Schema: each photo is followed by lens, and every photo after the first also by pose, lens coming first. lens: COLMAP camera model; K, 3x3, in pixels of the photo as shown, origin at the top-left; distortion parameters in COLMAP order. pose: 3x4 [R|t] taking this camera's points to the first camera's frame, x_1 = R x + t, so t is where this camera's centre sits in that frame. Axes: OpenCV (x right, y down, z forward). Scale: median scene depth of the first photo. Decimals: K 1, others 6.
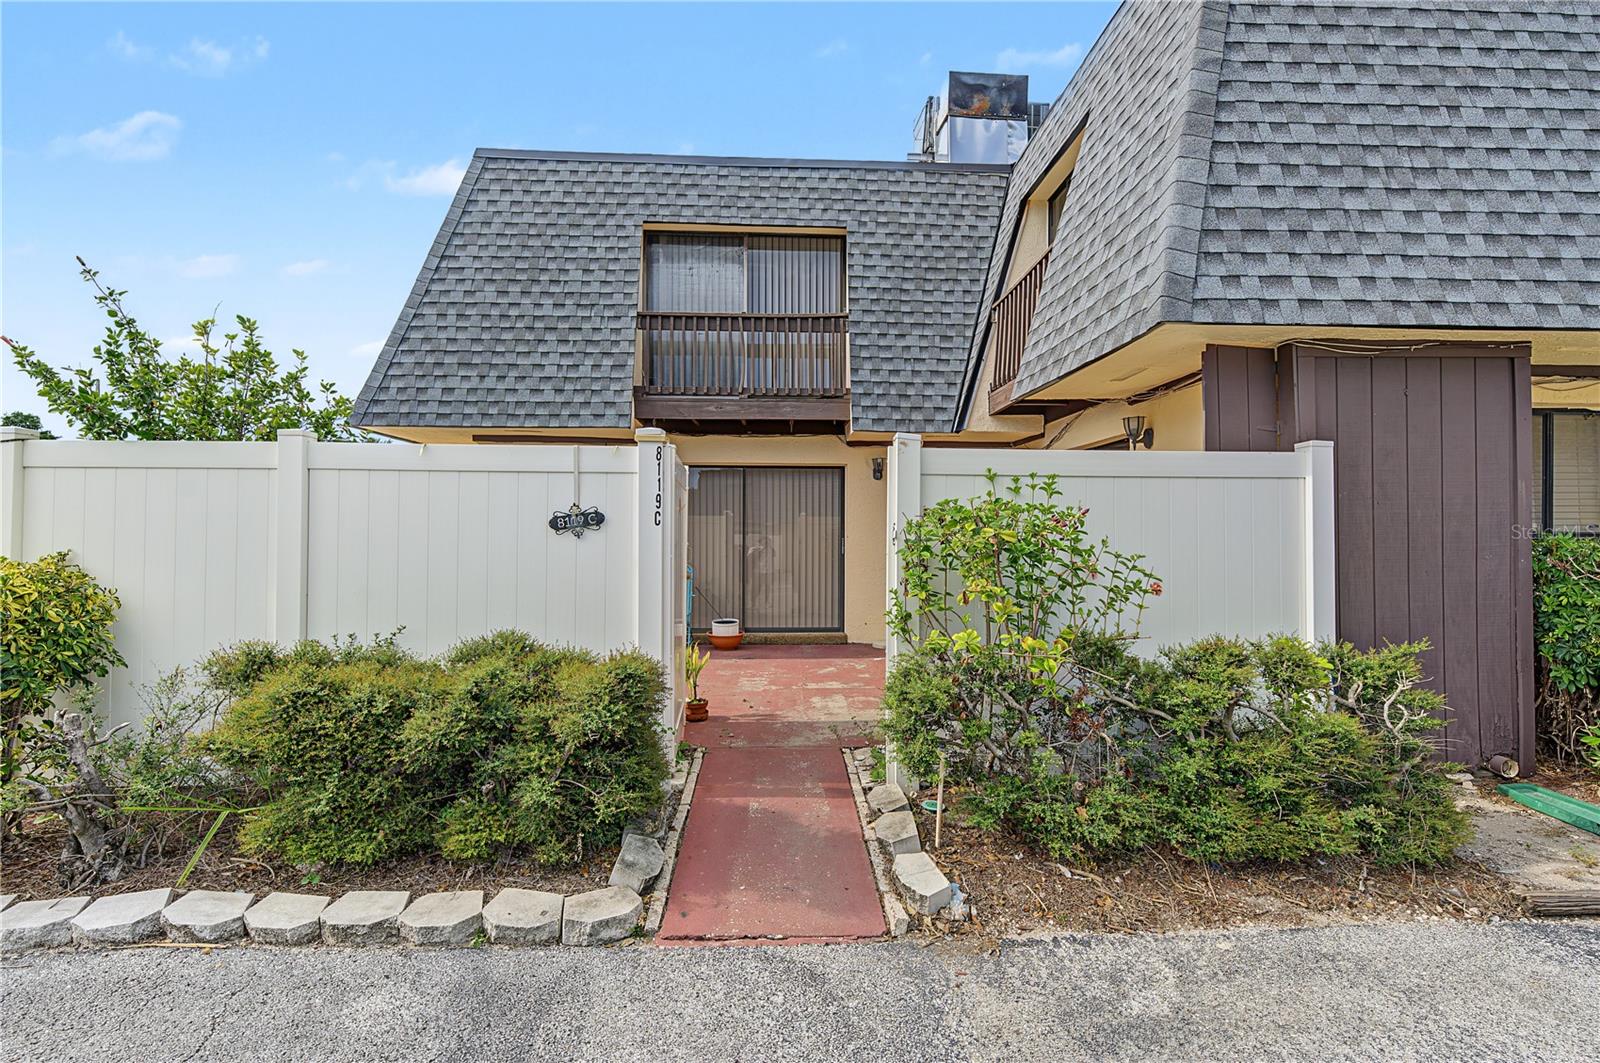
lens RADIAL K [[740.8, 0, 801.4], [0, 740.8, 533.2], [0, 0, 1]] dist [0.001348, -0.000069]
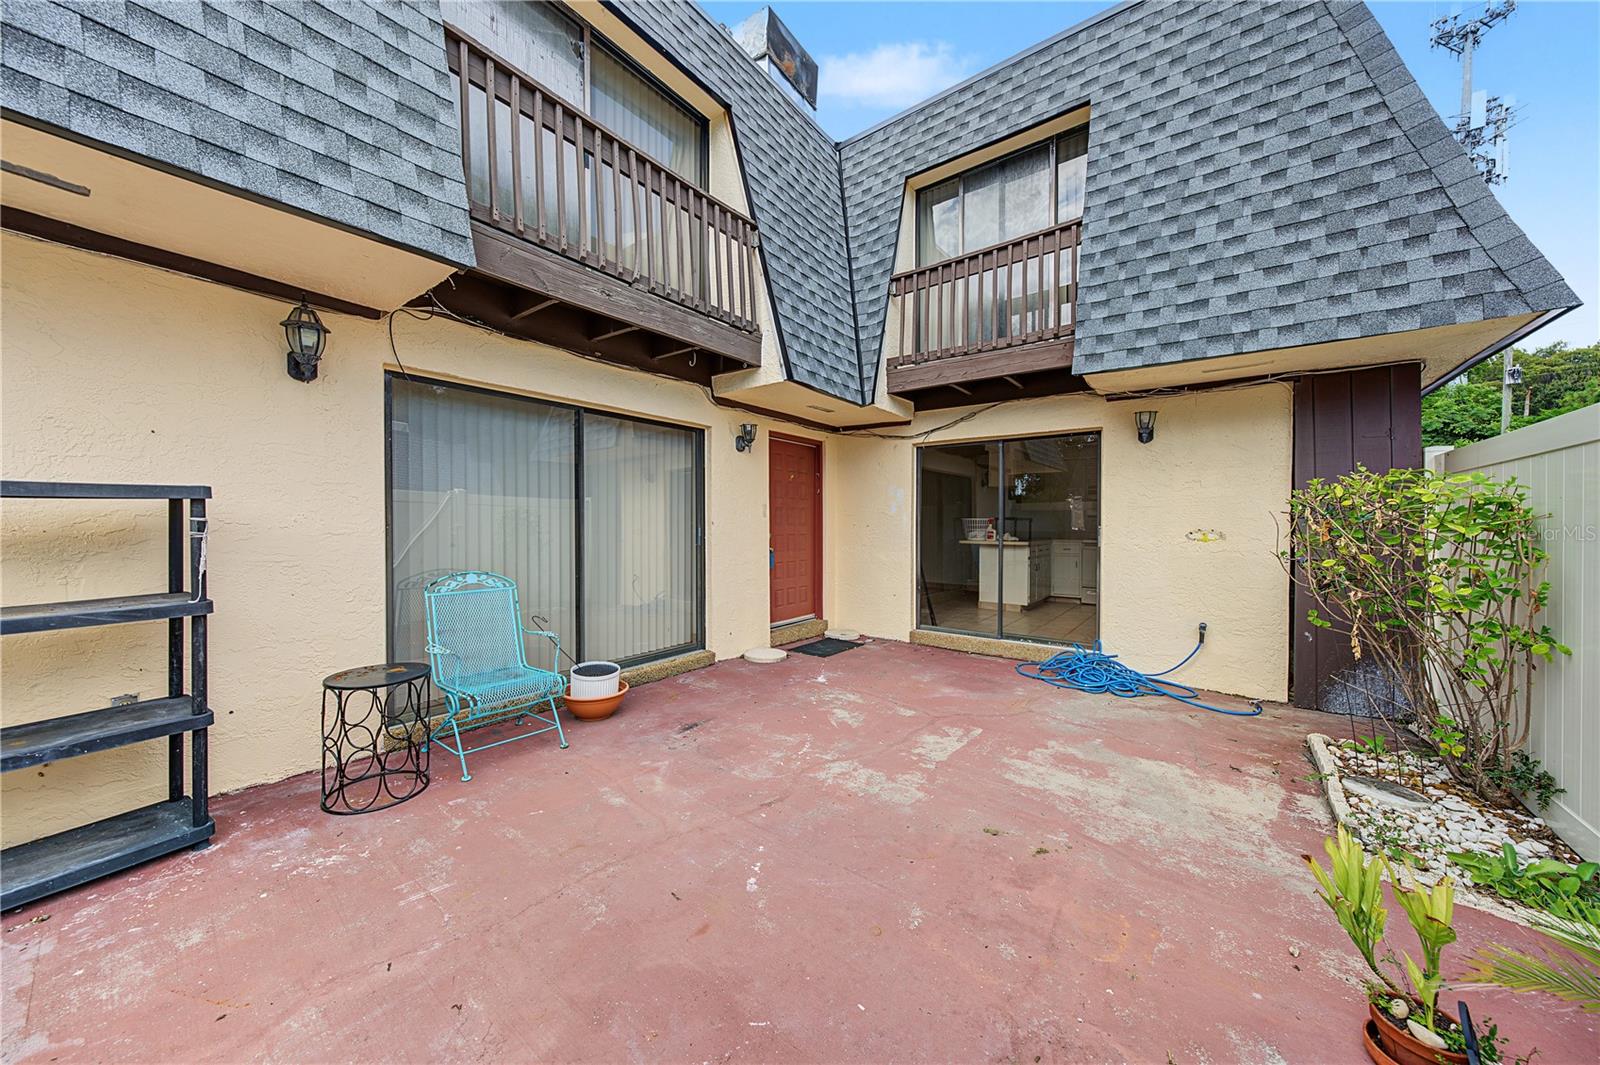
lens RADIAL K [[549.8, 0, 803.1], [0, 549.8, 527.9], [0, 0, 1]] dist [-0.001402, 0.000042]
pose [[0.640066, -0.007283, 0.768286, -0.350878], [-0.005531, 0.999885, 0.014087, 0.001678], [-0.768300, -0.013266, 0.639952, 0.641866]]
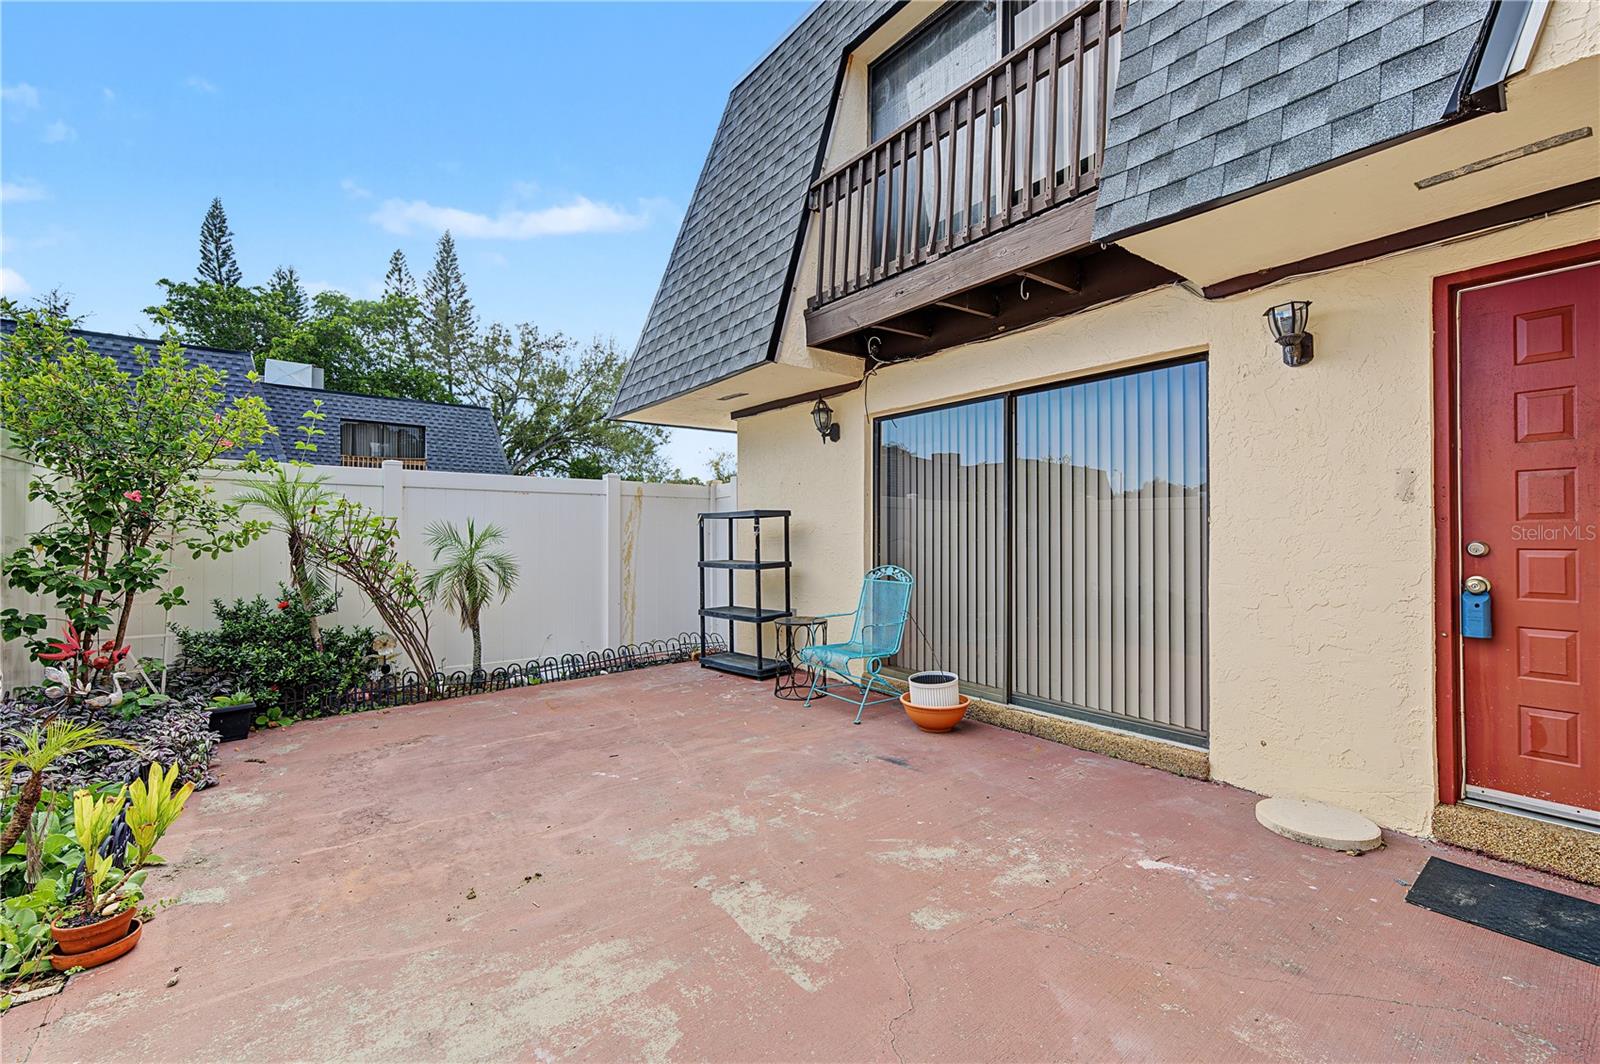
lens RADIAL K [[666.3, 0, 794.9], [0, 666.3, 531.0], [0, 0, 1]] dist [-0.000216, 0.000060]
pose [[0.563002, -0.007842, -0.826418, 0.268879], [0.006046, 0.999967, -0.005369, 0.012781], [0.826433, -0.001974, 0.563031, 0.679527]]
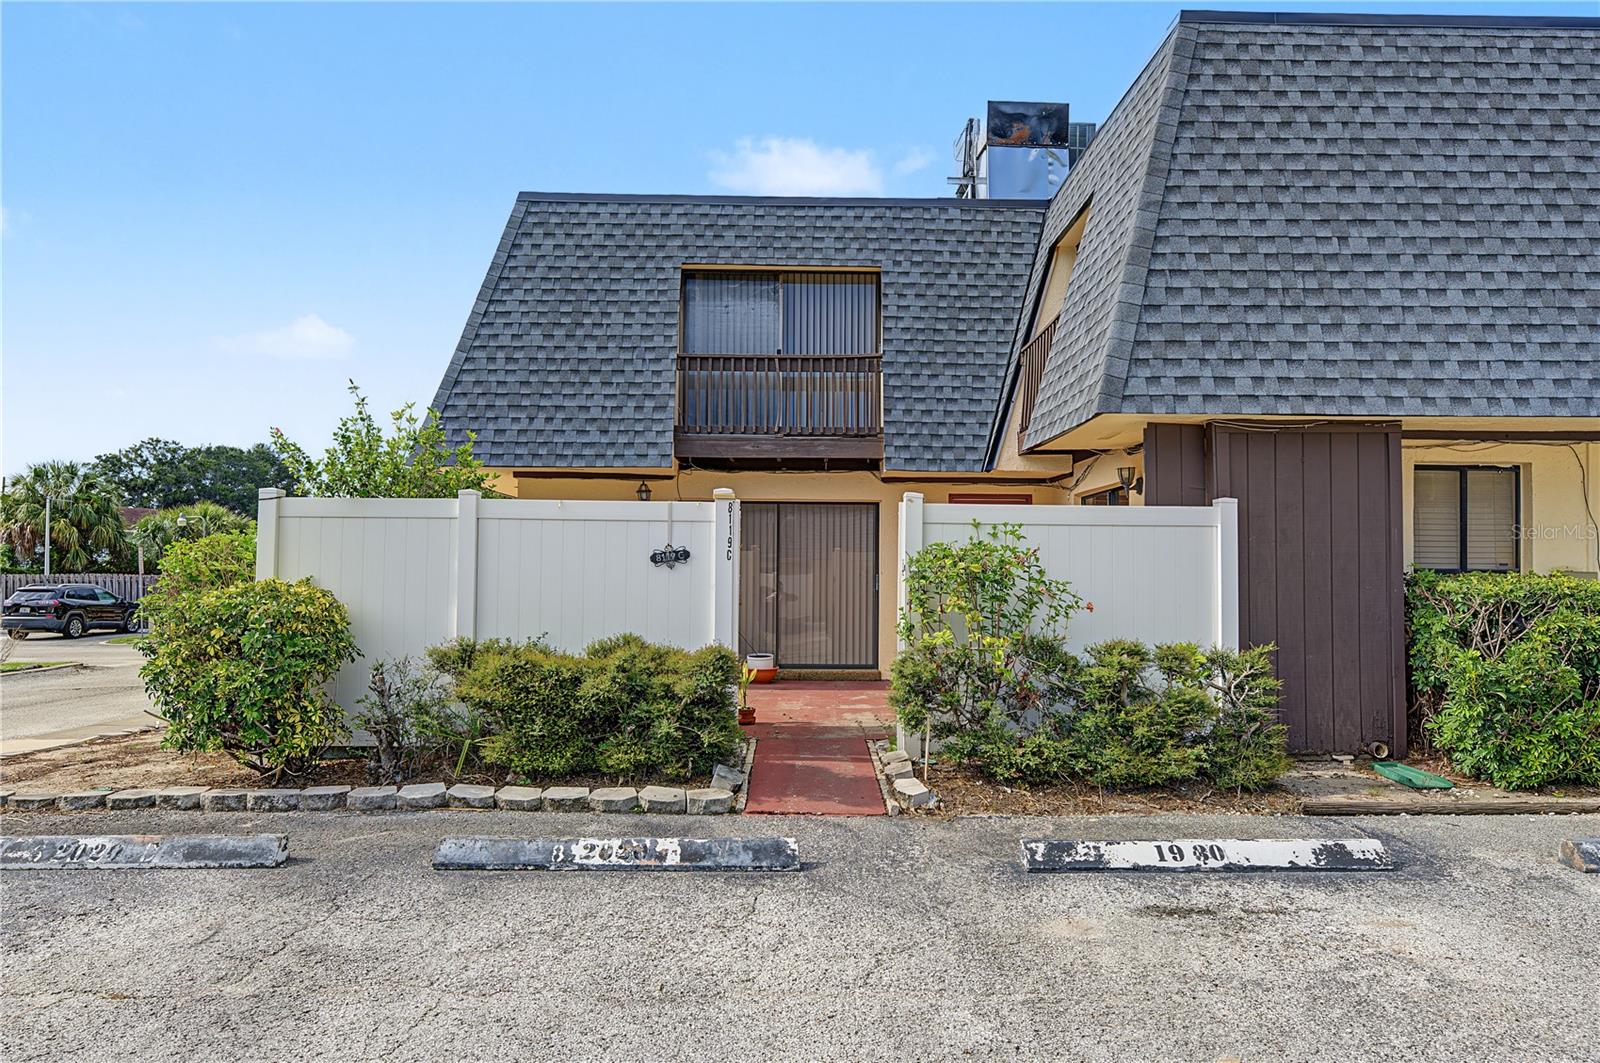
lens RADIAL K [[1039.9, 0, 802.8], [0, 1039.9, 552.4], [0, 0, 1]] dist [0.002805, -0.000653]
pose [[0.999445, 0.004041, -0.033065, 0.002652], [-0.004727, 0.999774, -0.020713, 0.007051], [0.032974, 0.020858, 0.999239, -0.453898]]
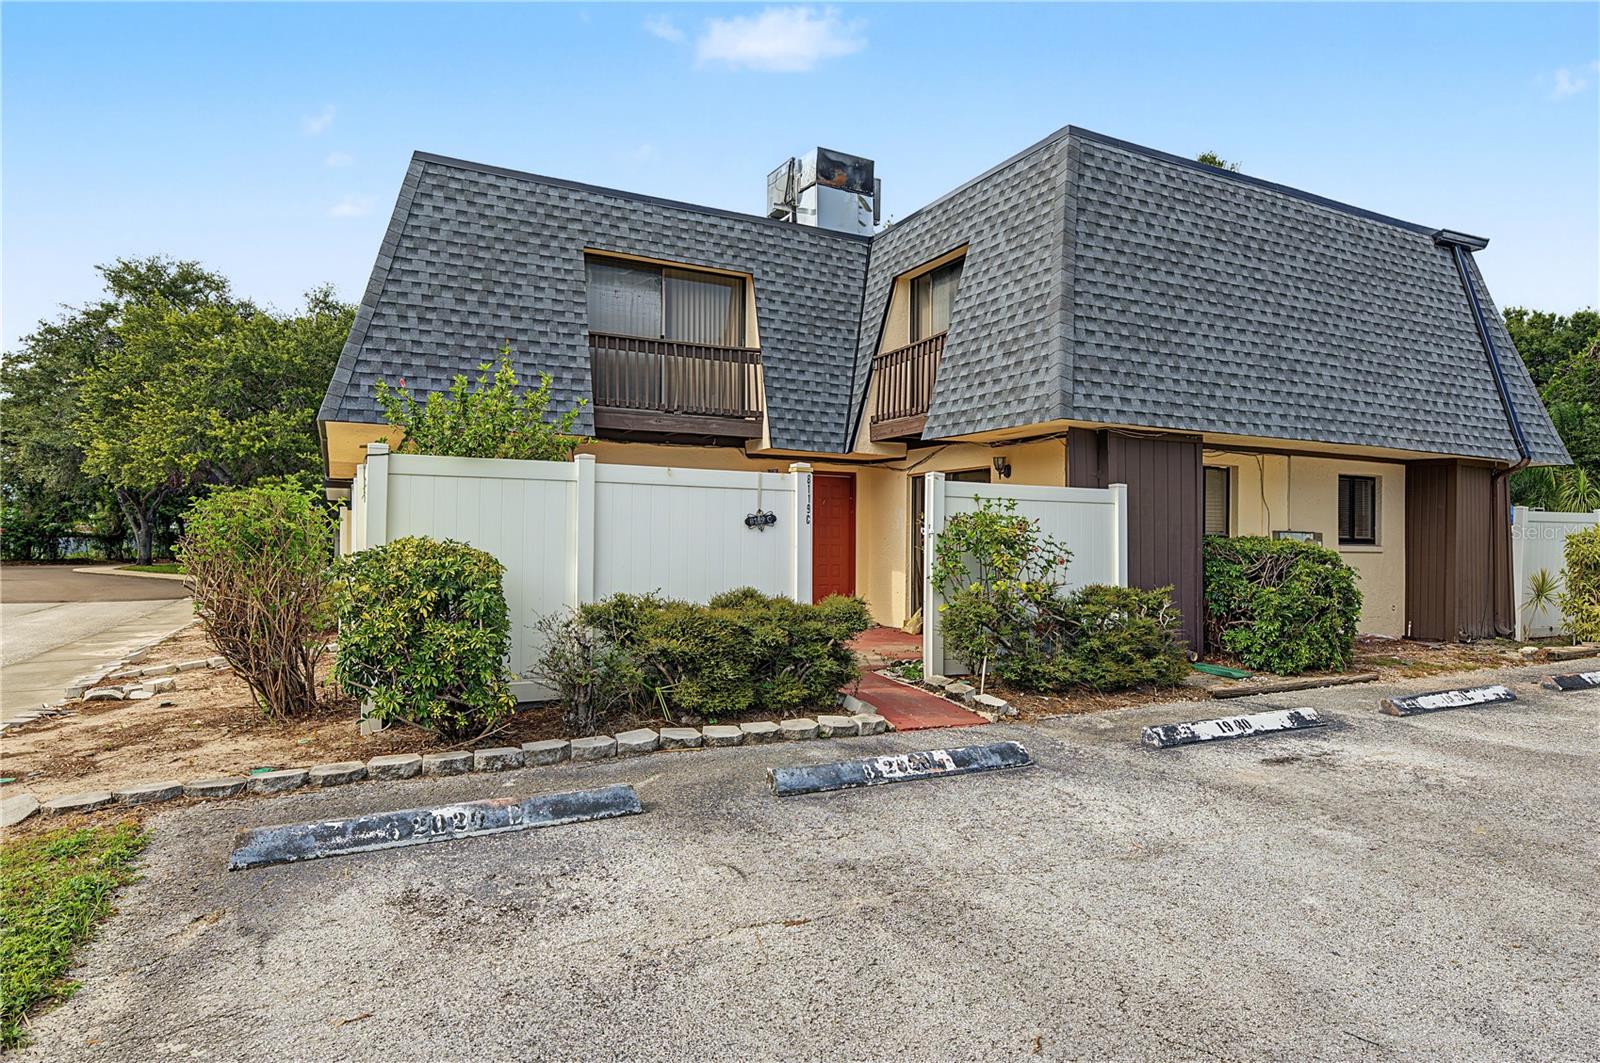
lens RADIAL K [[914.0, 0, 800.0], [0, 914.0, 531.5], [0, 0, 1]] dist [0.003960, -0.000401]
pose [[0.912863, 0.011700, 0.408099, -0.507834], [-0.009291, 0.999926, -0.007884, 0.010882], [-0.408161, 0.003405, 0.912904, -0.401208]]
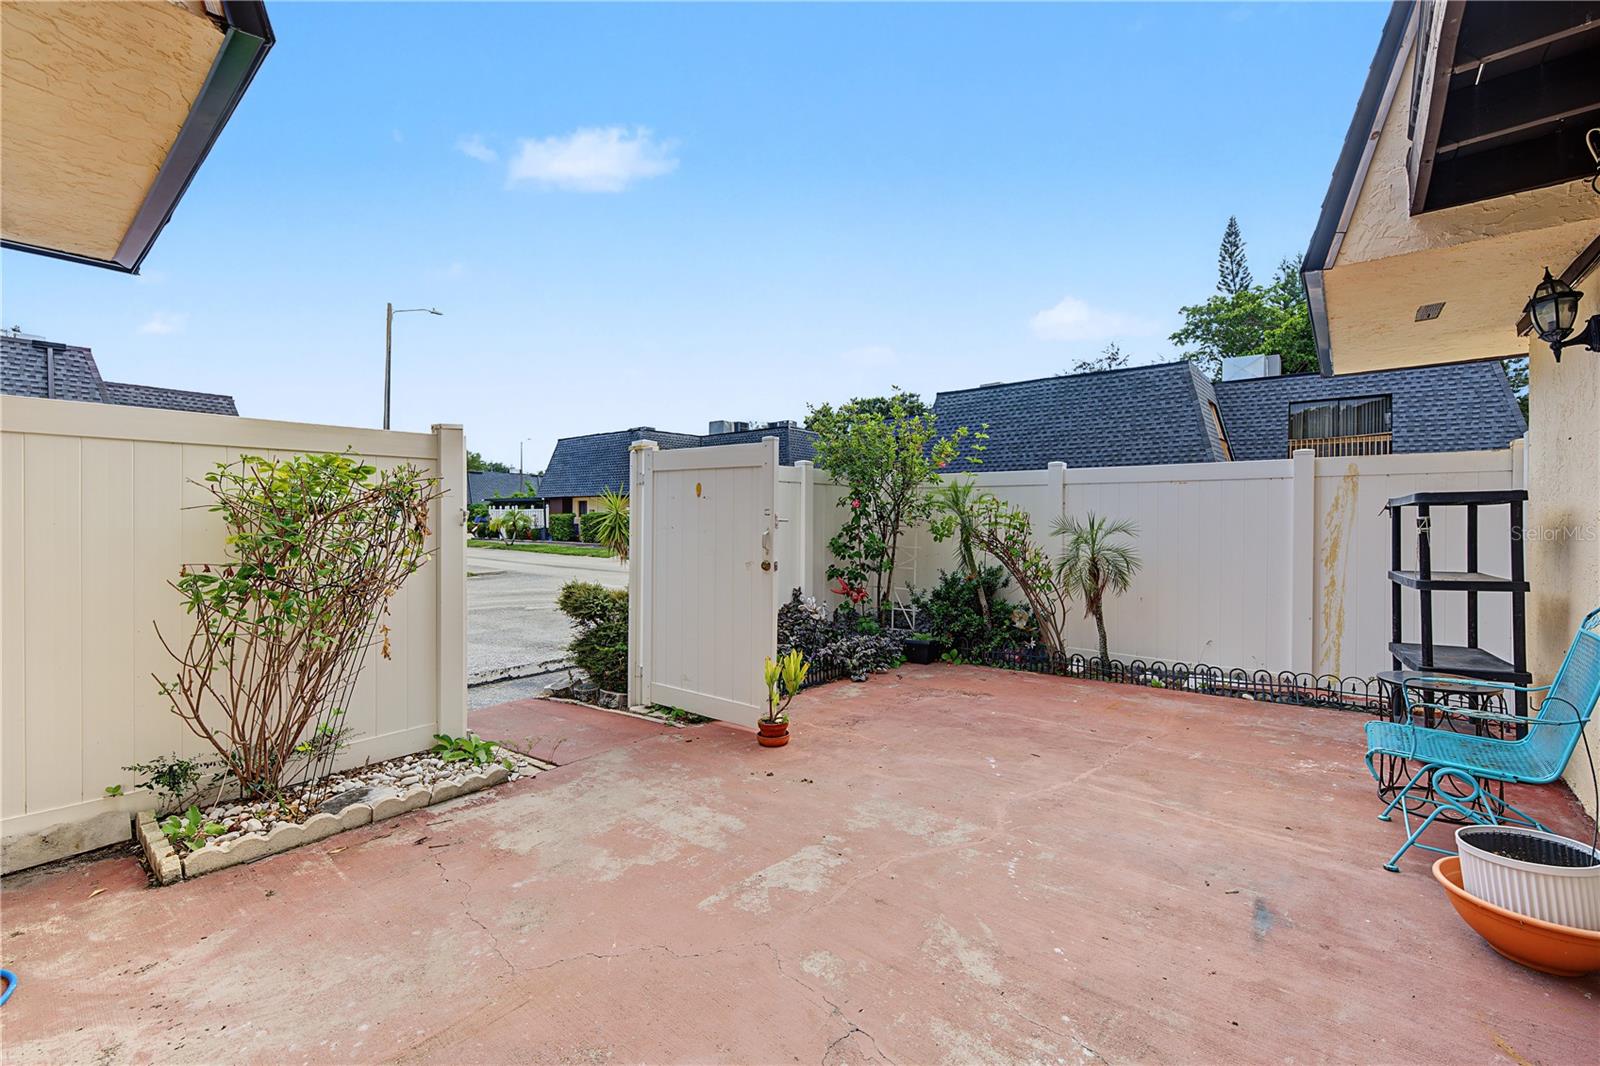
lens RADIAL K [[671.9, 0, 797.6], [0, 671.9, 521.2], [0, 0, 1]] dist [-0.002355, -0.000207]
pose [[-0.677971, -0.001784, -0.735087, 0.263190], [-0.000588, 0.999998, -0.001885, 0.006234], [0.735089, -0.000846, -0.677971, 1.038732]]
